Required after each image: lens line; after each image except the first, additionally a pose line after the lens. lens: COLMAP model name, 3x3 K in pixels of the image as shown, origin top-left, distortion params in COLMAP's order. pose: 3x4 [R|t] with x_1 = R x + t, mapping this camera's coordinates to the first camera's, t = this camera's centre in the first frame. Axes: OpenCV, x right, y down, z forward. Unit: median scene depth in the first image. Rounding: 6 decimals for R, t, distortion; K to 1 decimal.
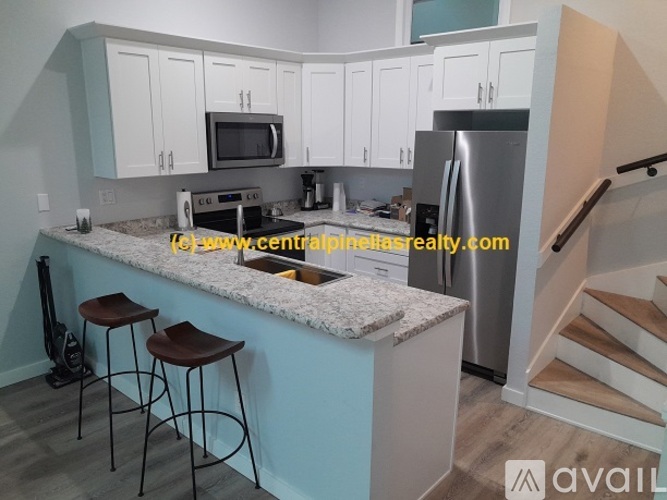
lens RADIAL K [[523.6, 0, 329.0], [0, 523.6, 250.6], [0, 0, 1]] dist [0.013271, -0.009542]
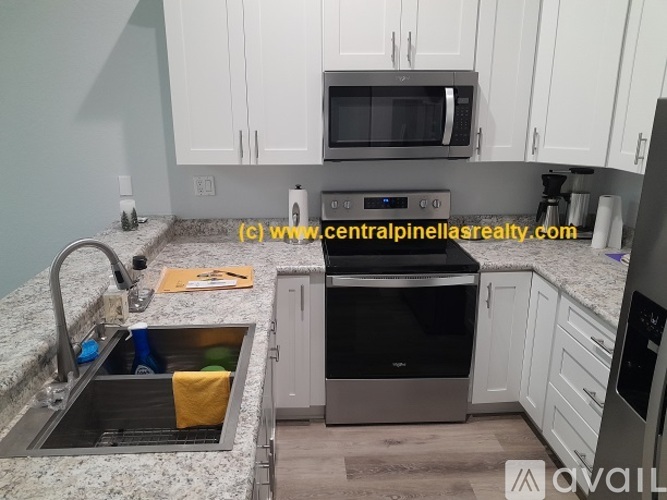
lens RADIAL K [[523.6, 0, 331.9], [0, 523.6, 250.7], [0, 0, 1]] dist [0.013271, -0.009542]
pose [[0.697473, 0.195690, -0.689374, 0.247972], [-0.153264, 0.980468, 0.123257, -0.120697], [0.700029, 0.019688, 0.713843, 0.517619]]
